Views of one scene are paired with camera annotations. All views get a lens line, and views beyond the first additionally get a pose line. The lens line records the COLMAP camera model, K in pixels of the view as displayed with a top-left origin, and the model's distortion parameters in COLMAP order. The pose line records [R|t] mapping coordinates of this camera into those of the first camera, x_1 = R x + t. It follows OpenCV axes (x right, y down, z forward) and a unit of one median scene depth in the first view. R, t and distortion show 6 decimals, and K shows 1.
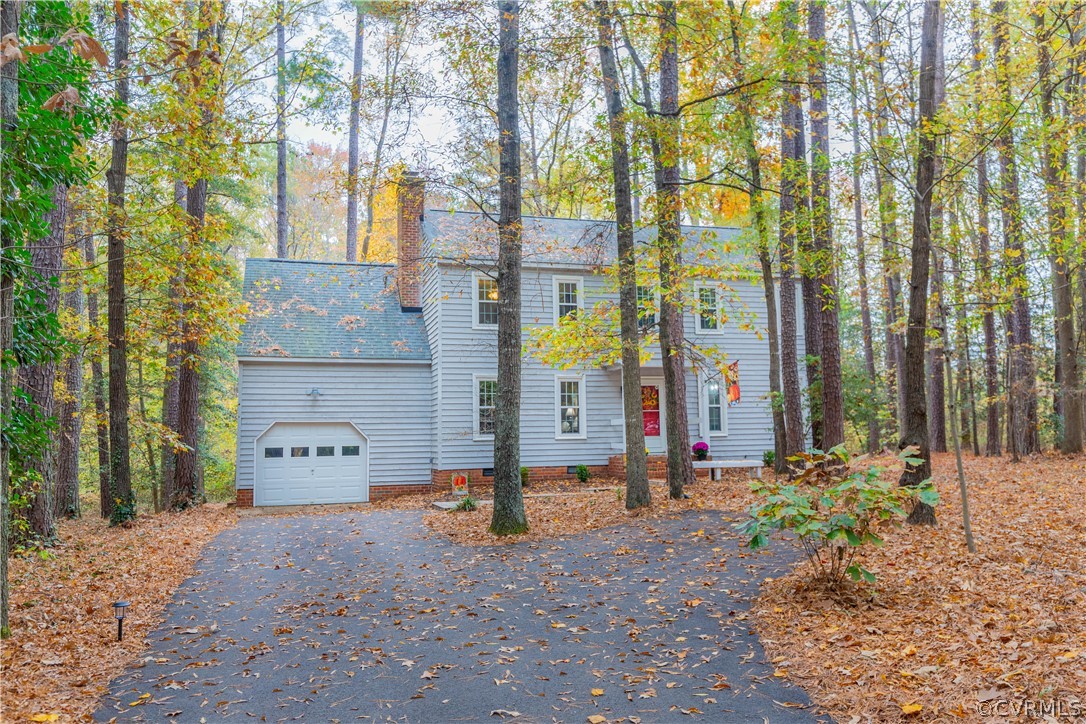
lens RADIAL K [[826.1, 0, 543.0], [0, 826.1, 362.0], [0, 0, 1]] dist [0.009556, 0.004386]
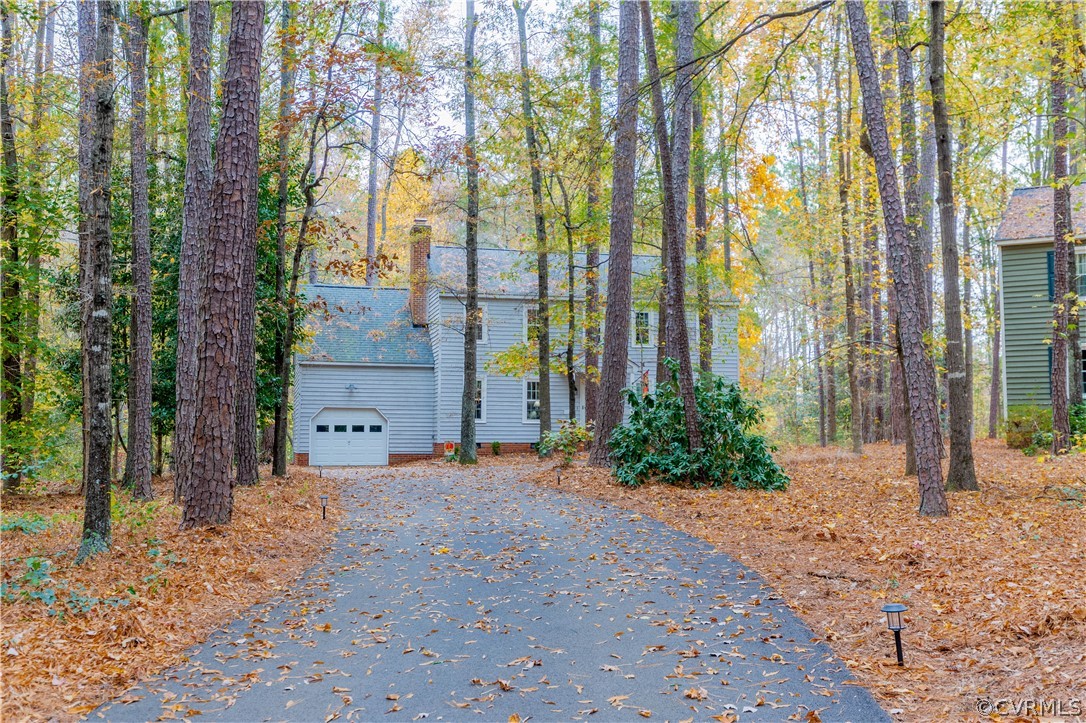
lens RADIAL K [[1084.4, 0, 543.0], [0, 1084.4, 361.5], [0, 0, 1]] dist [-0.013530, -0.012837]
pose [[0.998966, 0.015838, -0.042614, 0.127480], [-0.014881, 0.999632, 0.022672, -0.052490], [0.042958, -0.022015, 0.998834, -0.824412]]
